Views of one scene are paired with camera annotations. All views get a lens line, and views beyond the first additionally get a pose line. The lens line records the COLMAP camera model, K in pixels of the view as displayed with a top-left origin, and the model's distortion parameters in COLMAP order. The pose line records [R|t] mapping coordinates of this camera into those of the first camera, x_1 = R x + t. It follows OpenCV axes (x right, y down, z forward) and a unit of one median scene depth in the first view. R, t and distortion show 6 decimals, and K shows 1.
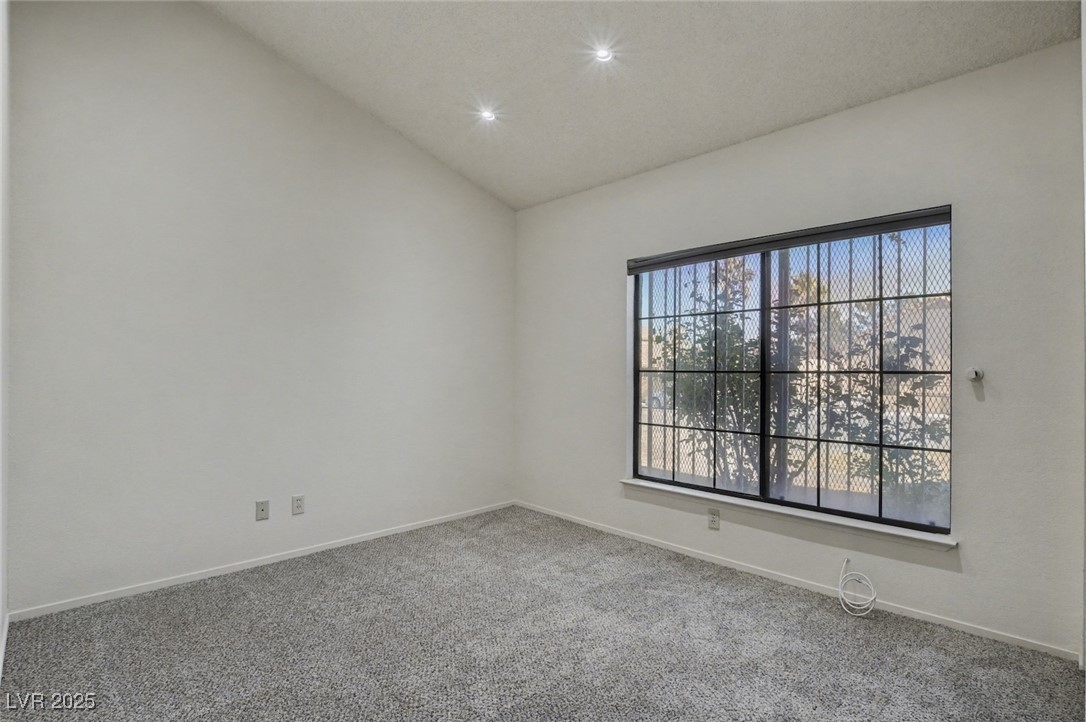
lens RADIAL K [[560.7, 0, 543.0], [0, 560.7, 361.0], [0, 0, 1]] dist [-0.023163, 0.000209]
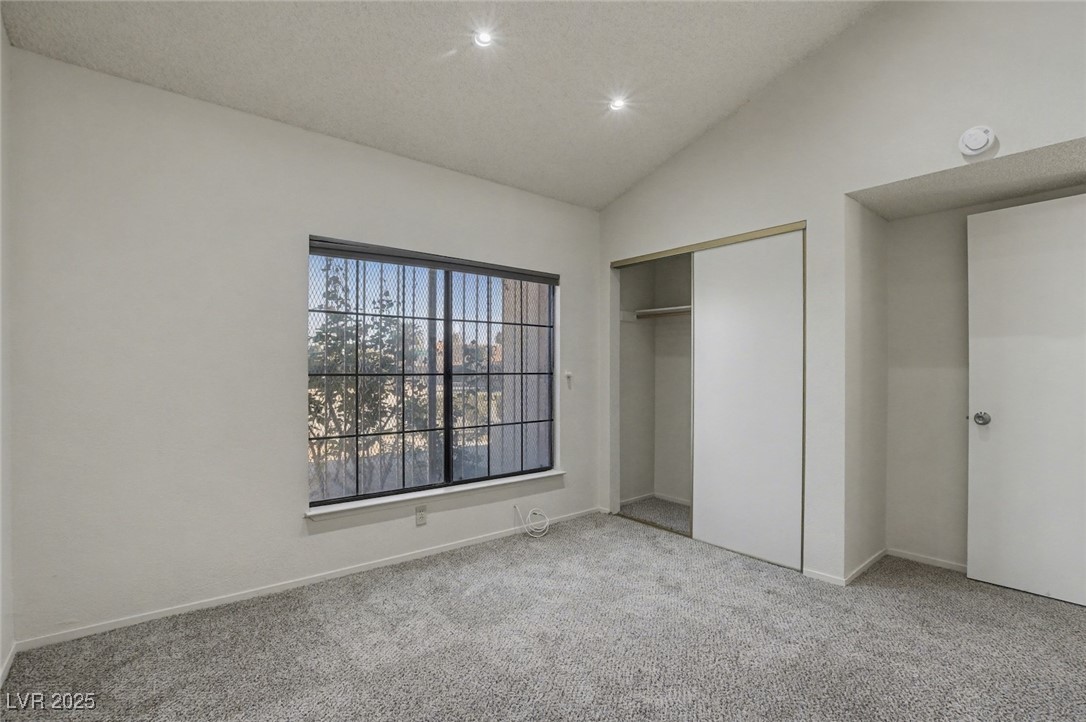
lens RADIAL K [[505.5, 0, 542.4], [0, 505.5, 376.1], [0, 0, 1]] dist [-0.029433, 0.000745]
pose [[0.053724, -0.006134, 0.998537, -0.660419], [-0.008010, 0.999946, 0.006574, 0.015338], [-0.998524, -0.008352, 0.053672, 0.774173]]
